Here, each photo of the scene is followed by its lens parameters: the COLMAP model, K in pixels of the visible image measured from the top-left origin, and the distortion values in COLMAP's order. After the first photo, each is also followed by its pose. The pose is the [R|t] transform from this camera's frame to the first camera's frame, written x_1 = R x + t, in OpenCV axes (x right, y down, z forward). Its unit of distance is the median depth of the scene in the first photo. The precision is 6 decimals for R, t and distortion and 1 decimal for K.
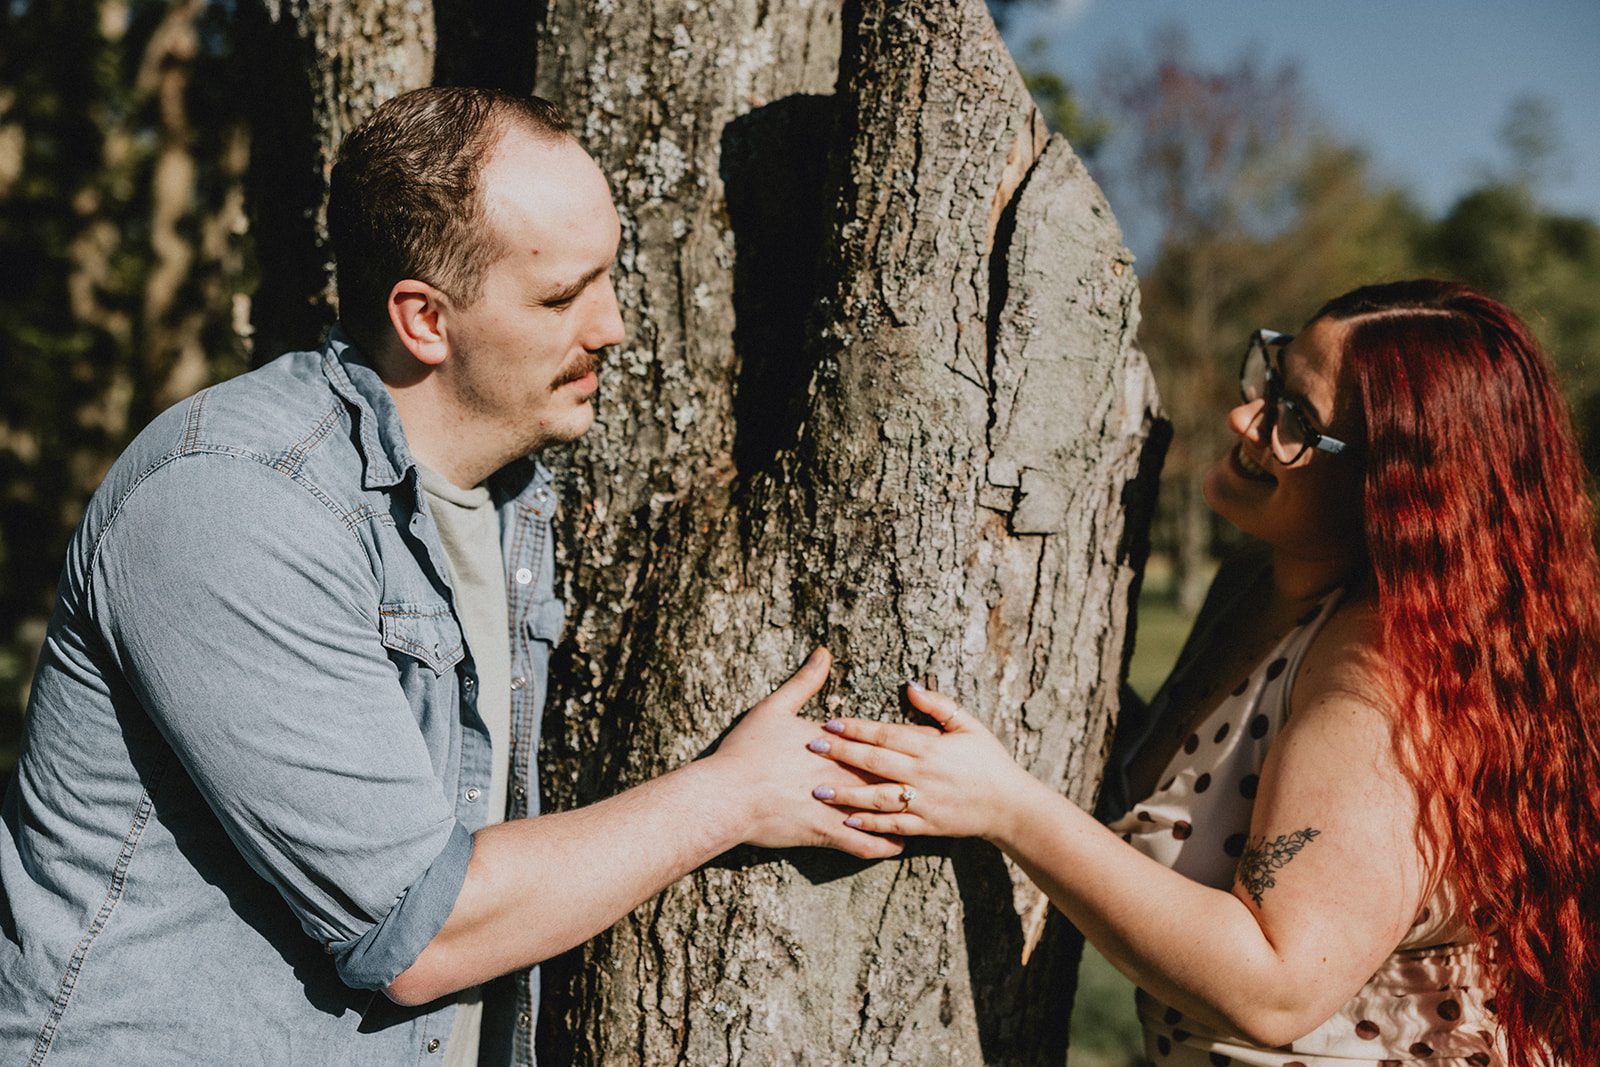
lens RADIAL K [[2056.4, 0, 800.0], [0, 2056.4, 533.5], [0, 0, 1]] dist [0.012450, -0.016383]
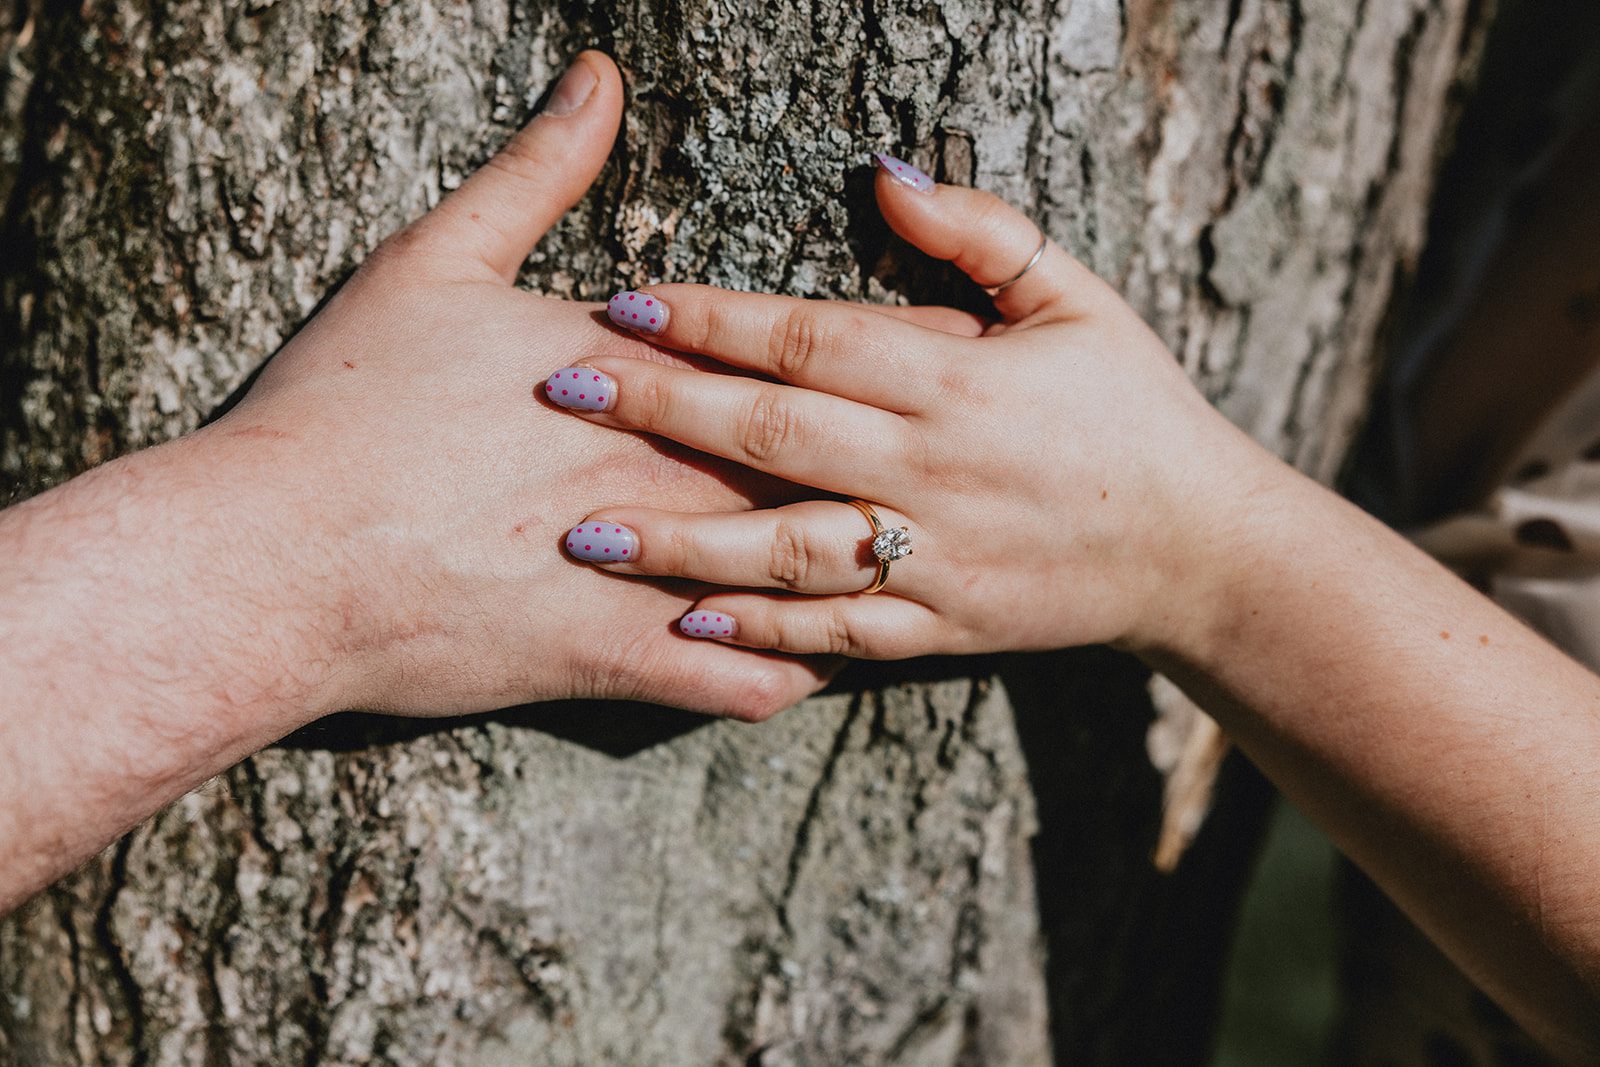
lens RADIAL K [[2056.4, 0, 800.0], [0, 2056.4, 533.5], [0, 0, 1]] dist [0.012450, -0.016383]
pose [[0.998783, -0.012798, 0.047625, 0.024928], [0.001870, 0.974872, 0.222757, 0.057378], [-0.049279, -0.222397, 0.973710, 0.678682]]
